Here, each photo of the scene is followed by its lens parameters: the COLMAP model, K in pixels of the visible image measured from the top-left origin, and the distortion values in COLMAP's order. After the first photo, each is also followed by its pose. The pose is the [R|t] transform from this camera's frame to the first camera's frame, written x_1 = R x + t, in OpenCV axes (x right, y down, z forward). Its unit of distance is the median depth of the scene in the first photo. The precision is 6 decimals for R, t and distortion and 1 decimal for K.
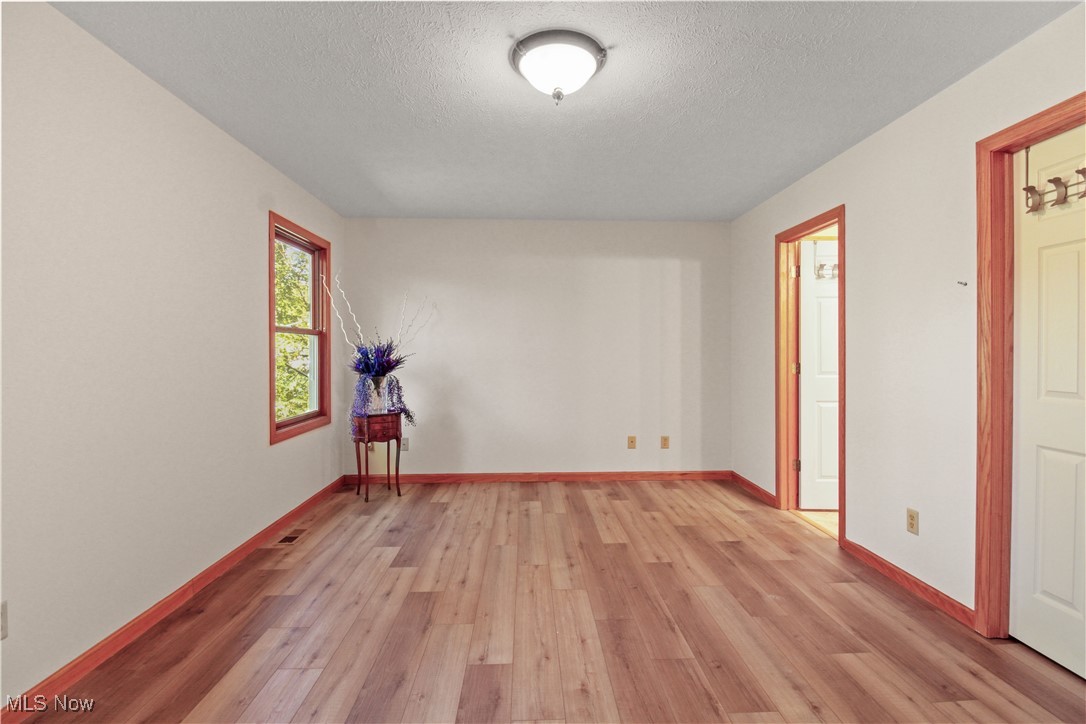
lens RADIAL K [[506.3, 0, 547.1], [0, 506.3, 349.6], [0, 0, 1]] dist [-0.003642, -0.001349]
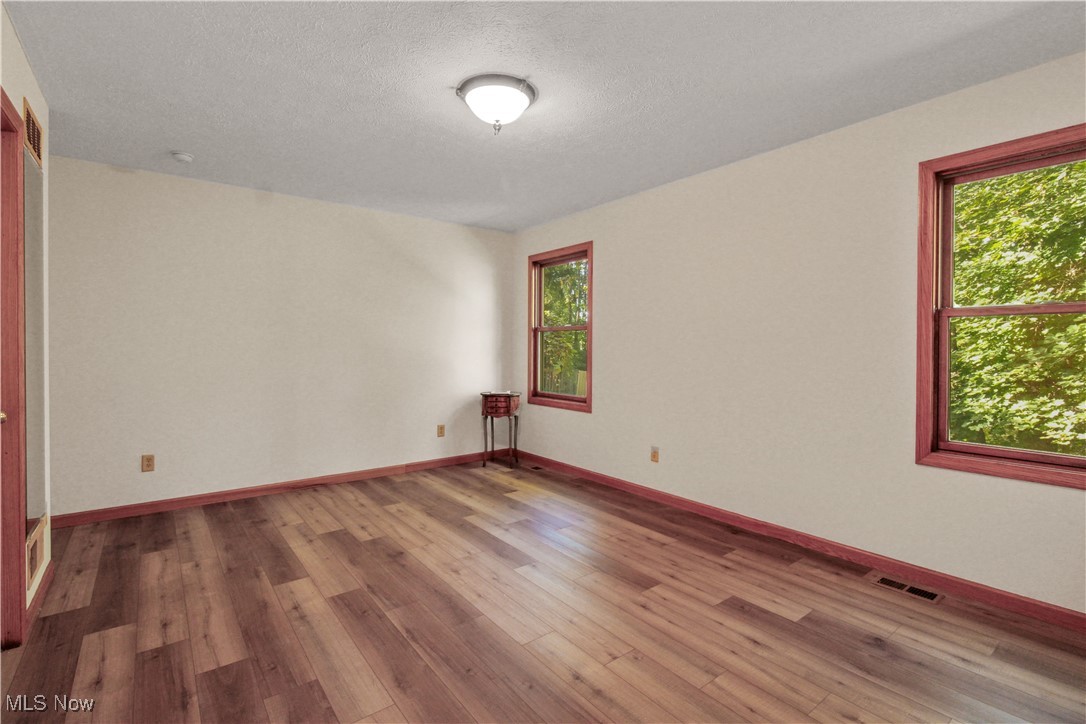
lens RADIAL K [[506.3, 0, 547.1], [0, 506.3, 349.6], [0, 0, 1]] dist [-0.003642, -0.001349]
pose [[-0.815720, 0.004324, -0.578431, 0.514894], [-0.000531, 0.999966, 0.008224, -0.008338], [0.578447, 0.007016, -0.815690, 1.691422]]
